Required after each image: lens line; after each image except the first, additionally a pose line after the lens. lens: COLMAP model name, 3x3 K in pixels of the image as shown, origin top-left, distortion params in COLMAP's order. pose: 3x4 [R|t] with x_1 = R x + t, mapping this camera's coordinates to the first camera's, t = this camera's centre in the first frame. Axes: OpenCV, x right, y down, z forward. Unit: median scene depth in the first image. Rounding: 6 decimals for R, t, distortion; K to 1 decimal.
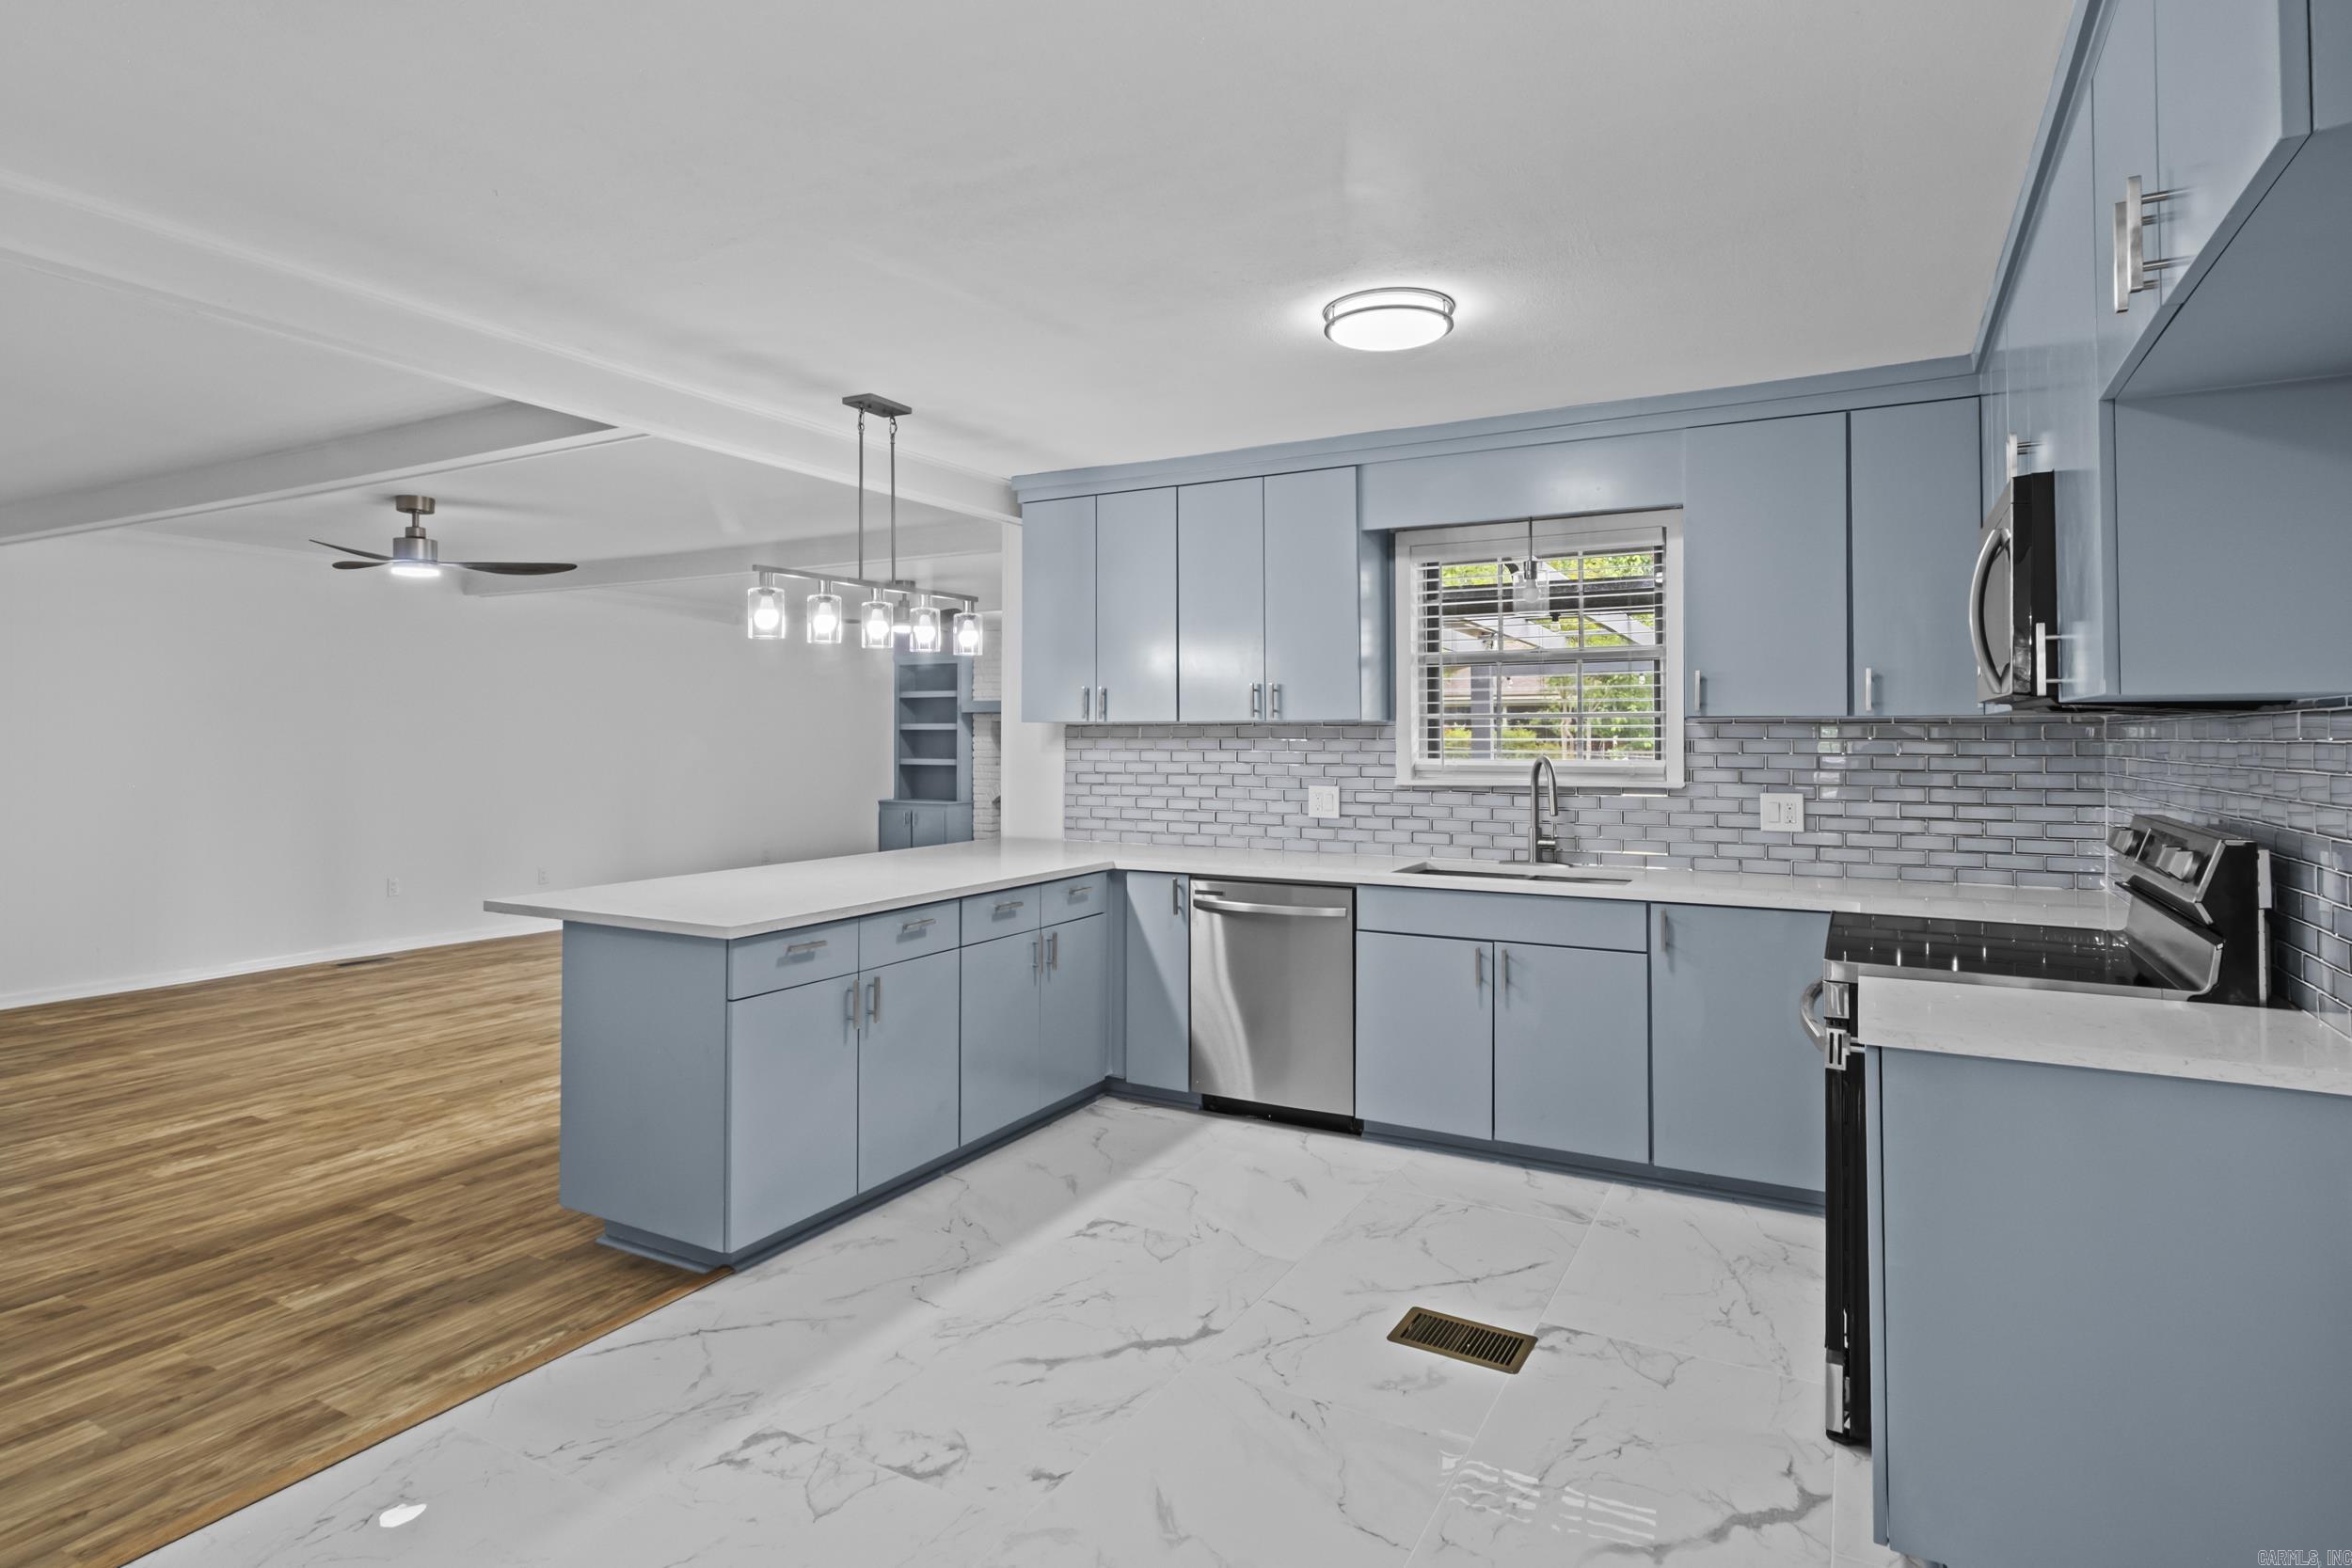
lens RADIAL K [[1225.0, 0, 1125.1], [0, 1225.0, 720.0], [0, 0, 1]] dist [0.005305, 0.001297]
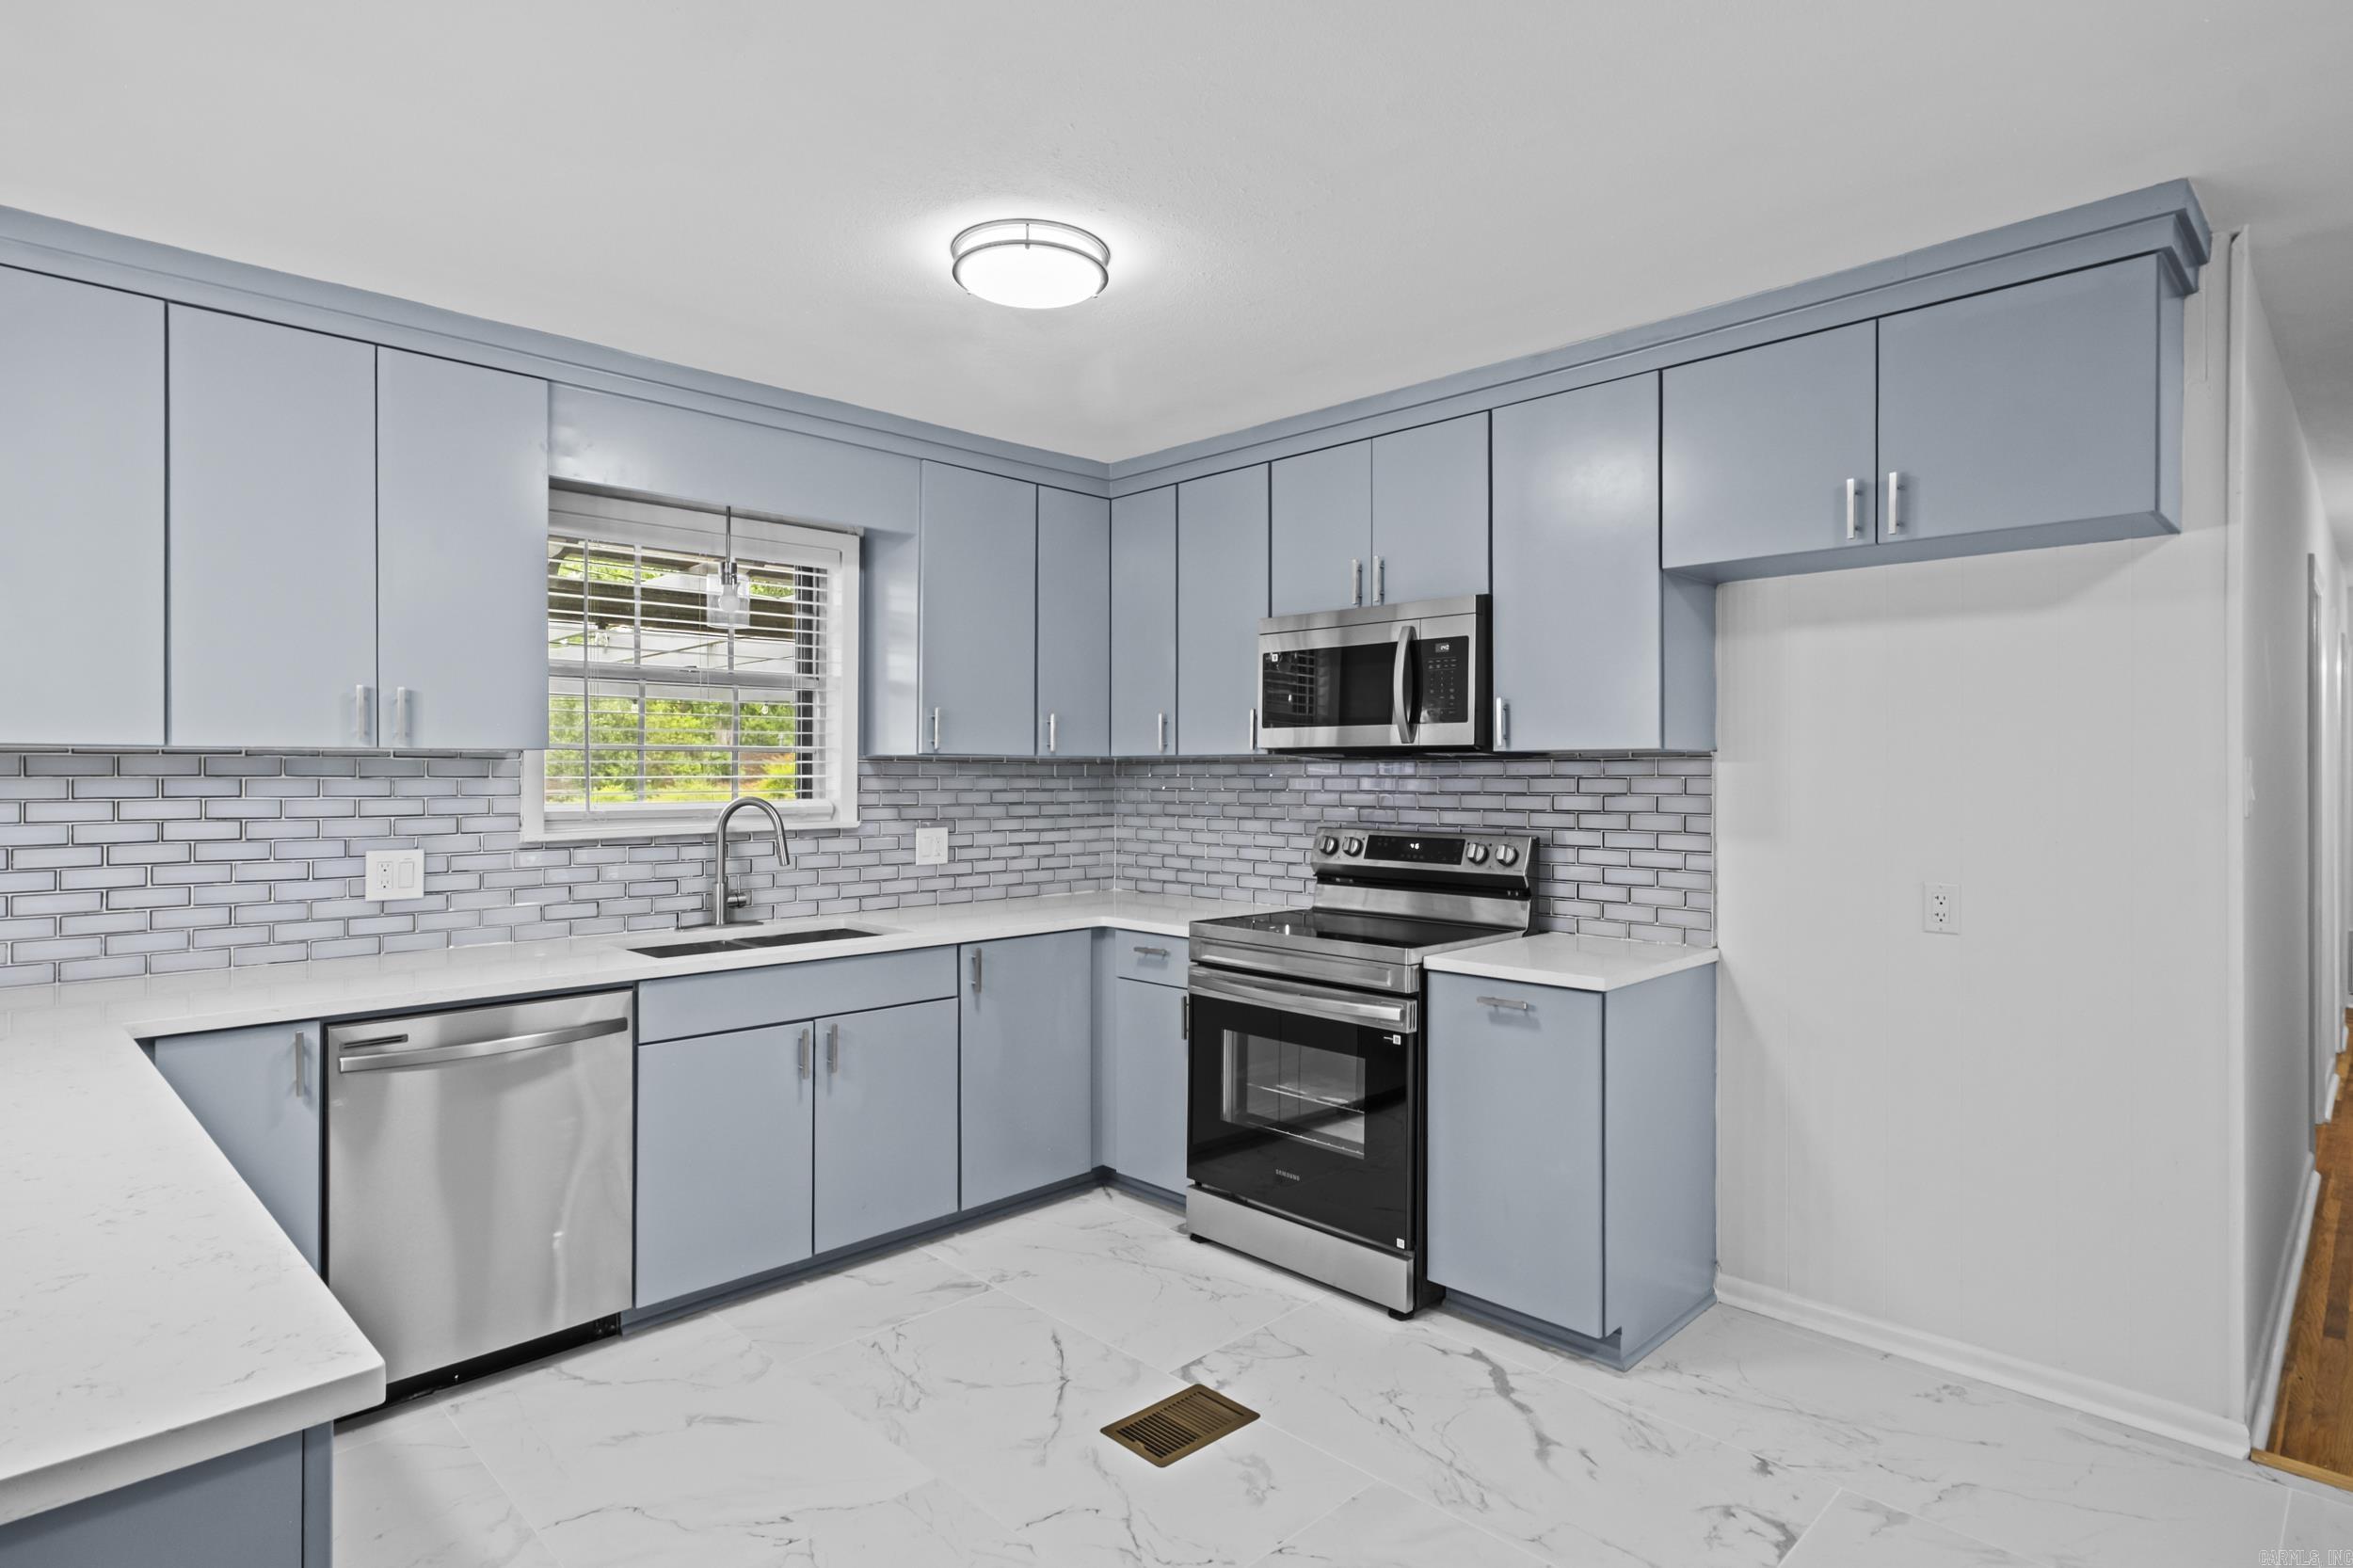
lens RADIAL K [[1225.7, 0, 1176.3], [0, 1225.7, 783.4], [0, 0, 1]] dist [0.005305, 0.001297]
pose [[0.266489, -0.007841, 0.963806, -0.417900], [-0.015252, 0.999807, 0.012351, 0.005311], [-0.963717, -0.017992, 0.266318, 0.516056]]
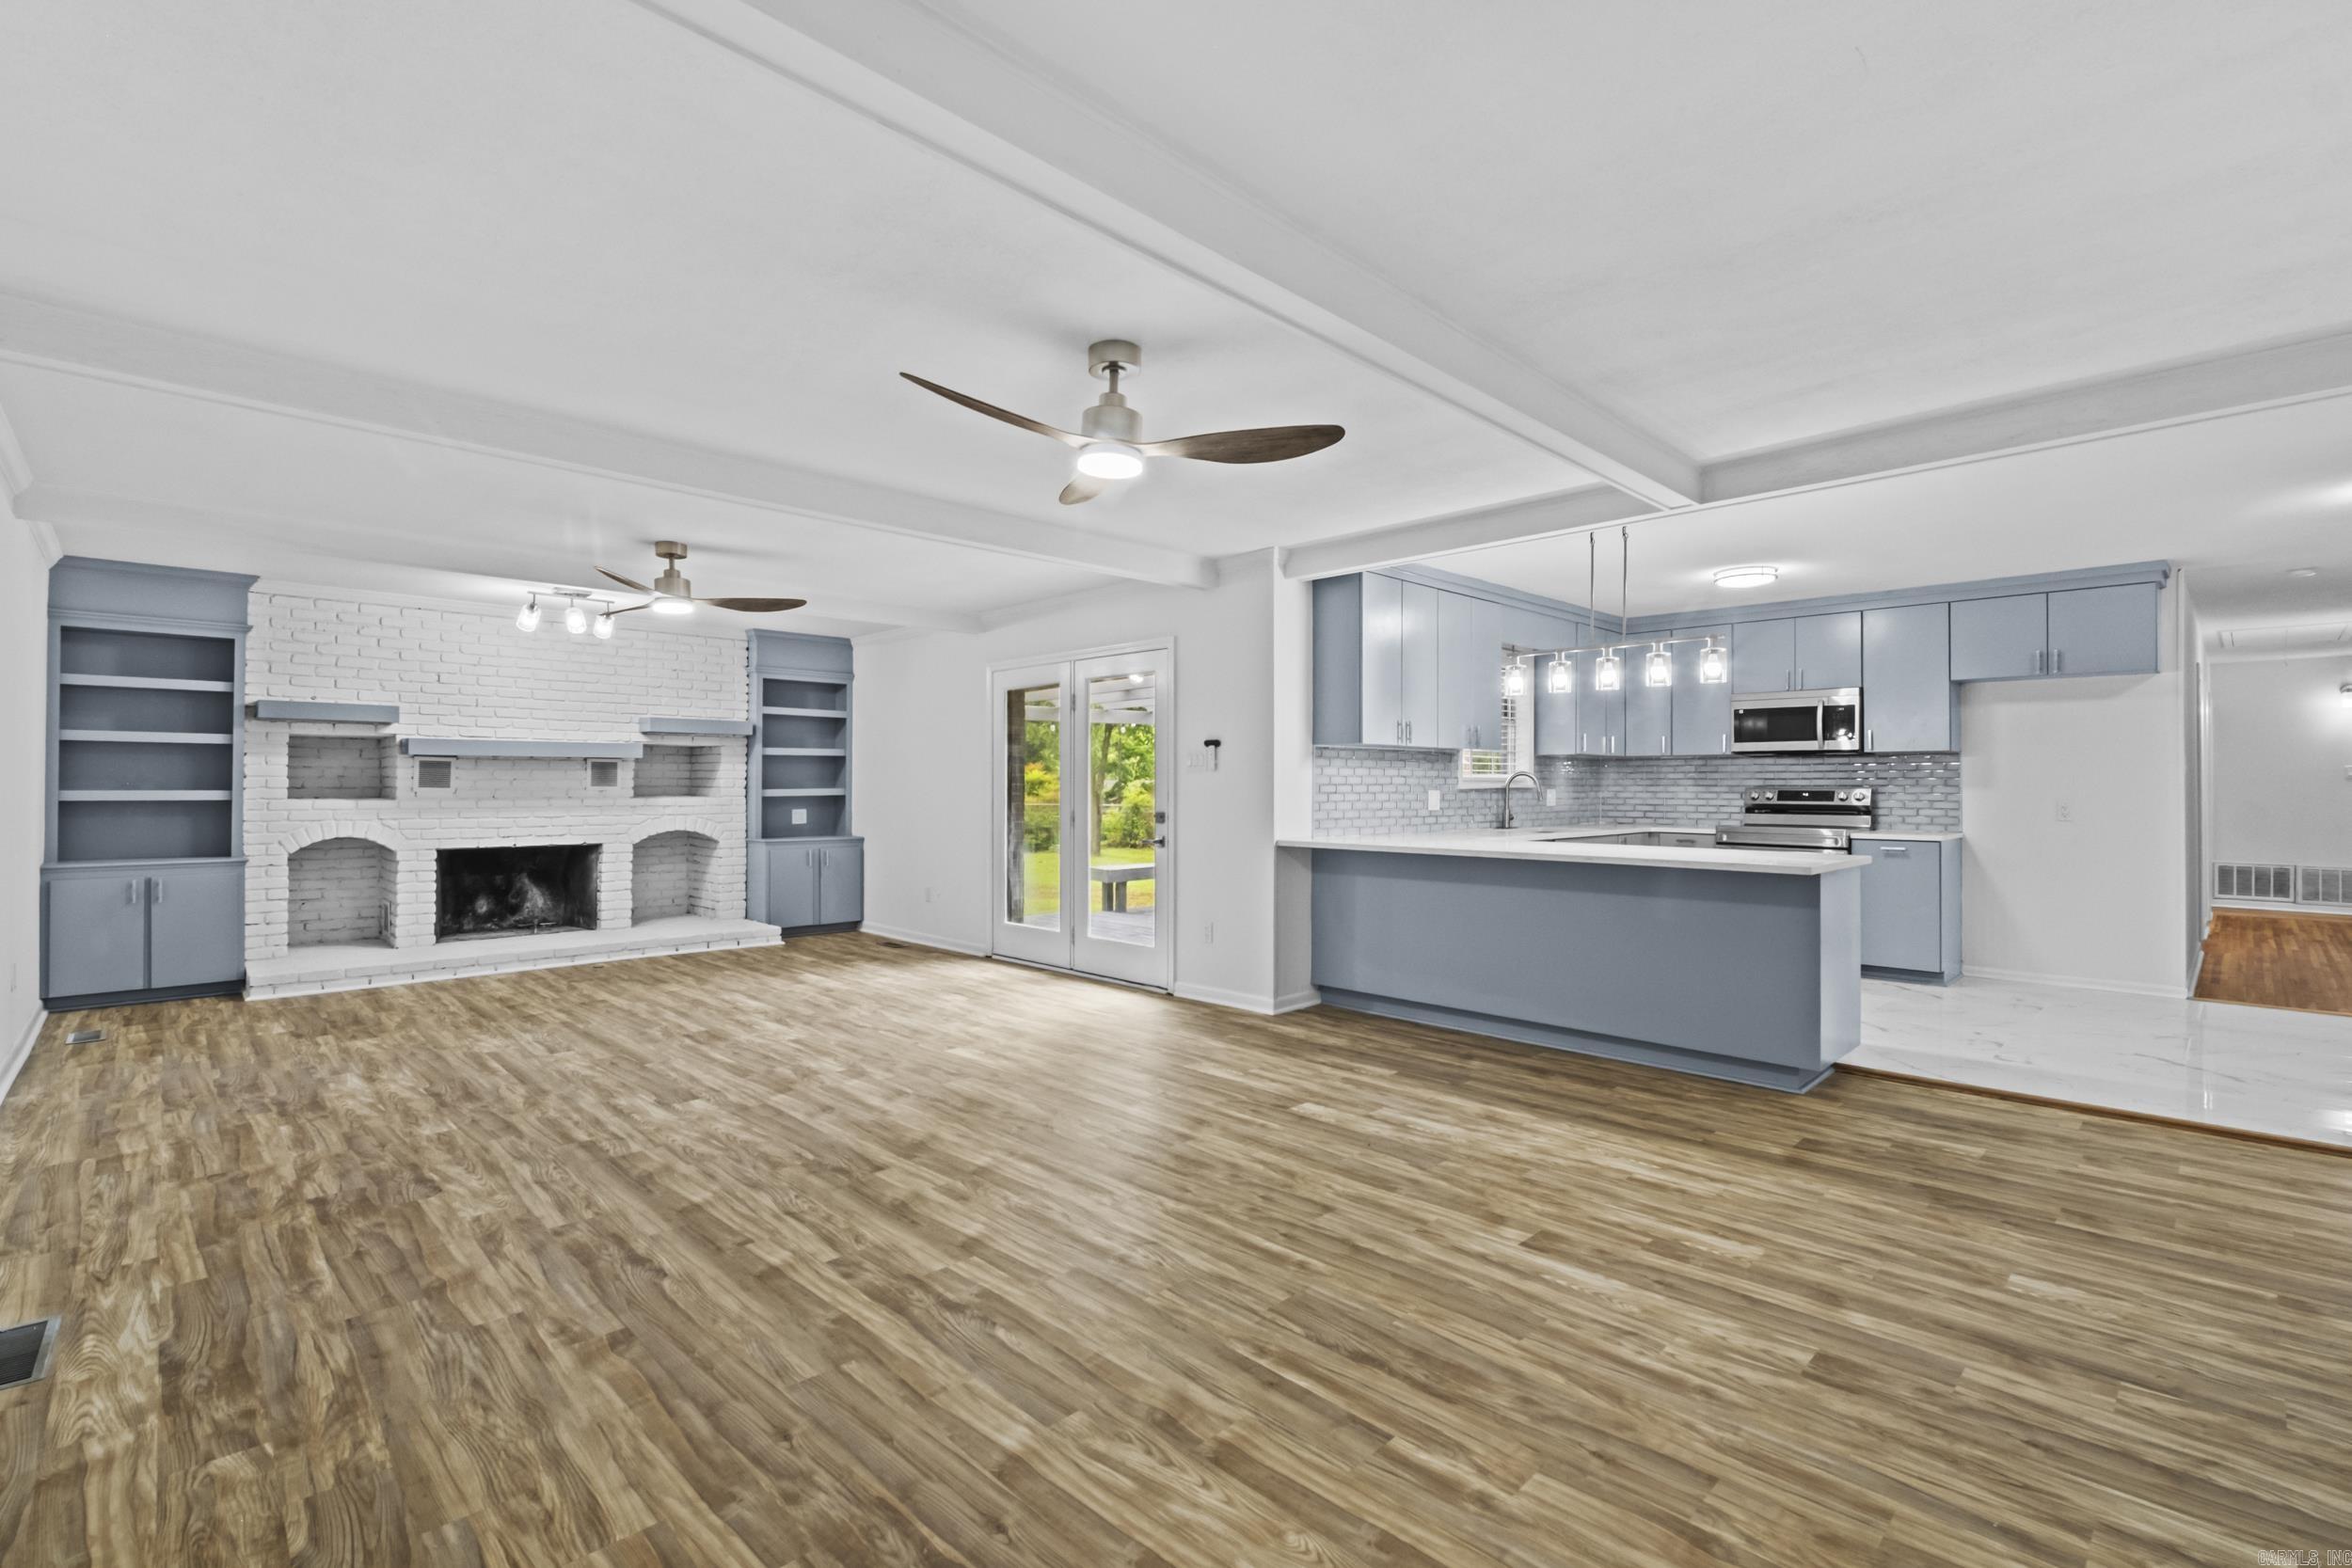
lens RADIAL K [[1039.8, 0, 1166.9], [0, 1039.8, 782.5], [0, 0, 1]] dist [-0.007442, -0.000200]
pose [[0.284151, 0.003512, 0.958773, -1.491441], [-0.016539, 0.999862, 0.001239, 0.056359], [-0.958637, -0.016209, 0.284170, 1.130866]]
